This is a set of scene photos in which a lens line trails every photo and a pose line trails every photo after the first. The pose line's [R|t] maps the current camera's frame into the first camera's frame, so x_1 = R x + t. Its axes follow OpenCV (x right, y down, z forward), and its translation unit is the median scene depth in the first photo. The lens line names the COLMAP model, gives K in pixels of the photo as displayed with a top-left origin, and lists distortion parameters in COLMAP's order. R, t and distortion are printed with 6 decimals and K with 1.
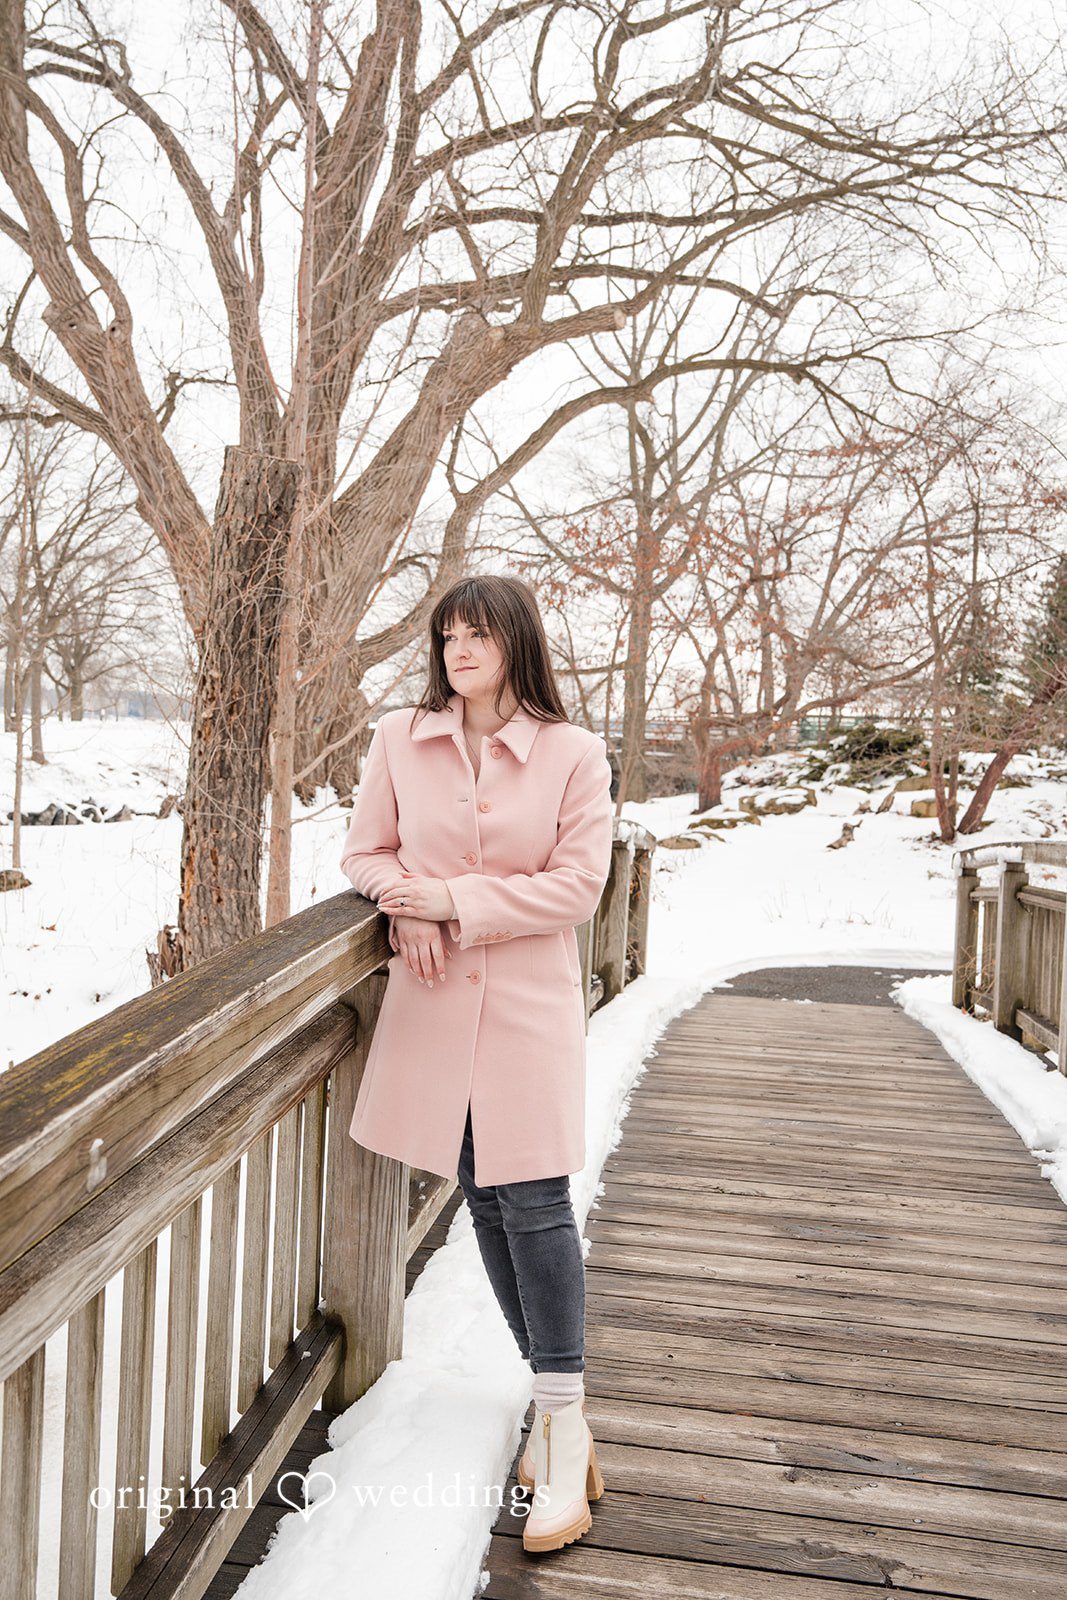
lens RADIAL K [[2350.4, 0, 533.5], [0, 2350.4, 800.0], [0, 0, 1]] dist [0.131823, 0.026013]
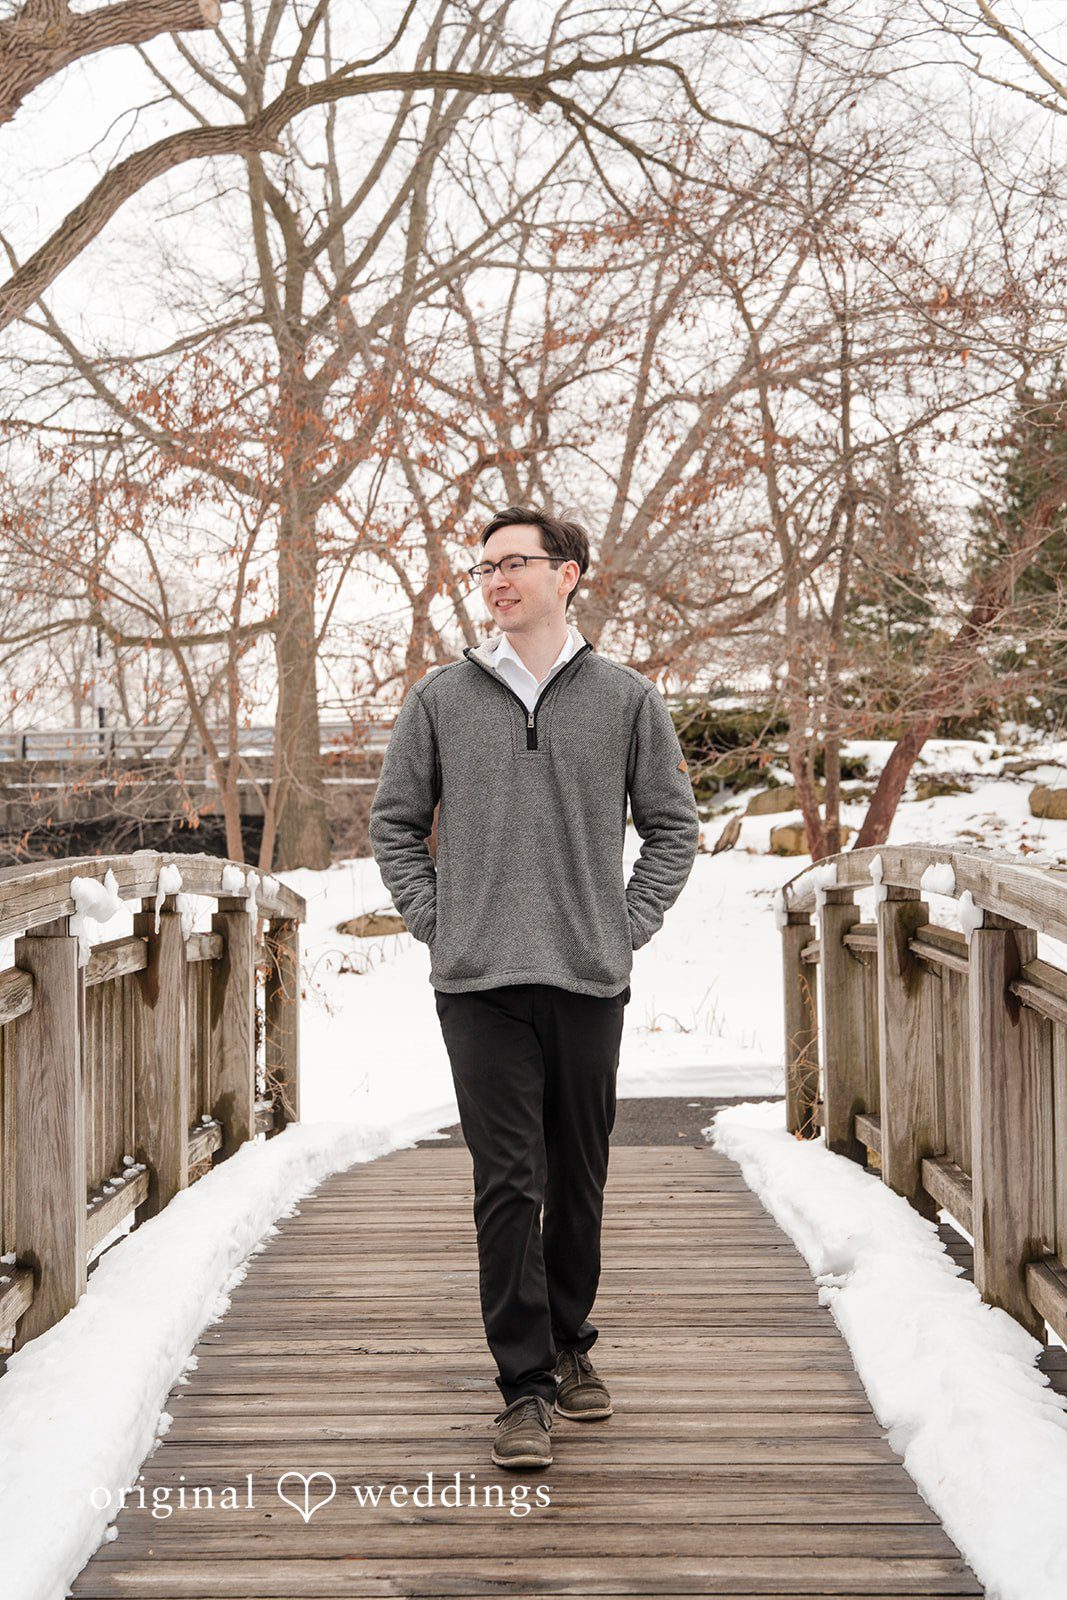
lens RADIAL K [[3113.7, 0, 504.5], [0, 3113.7, 794.4], [0, 0, 1]] dist [0.334223, -0.251482]
pose [[0.987664, -0.063926, 0.142942, -0.014950], [0.063813, 0.997947, 0.005381, -0.016909], [-0.142993, 0.003807, 0.989716, 0.252161]]
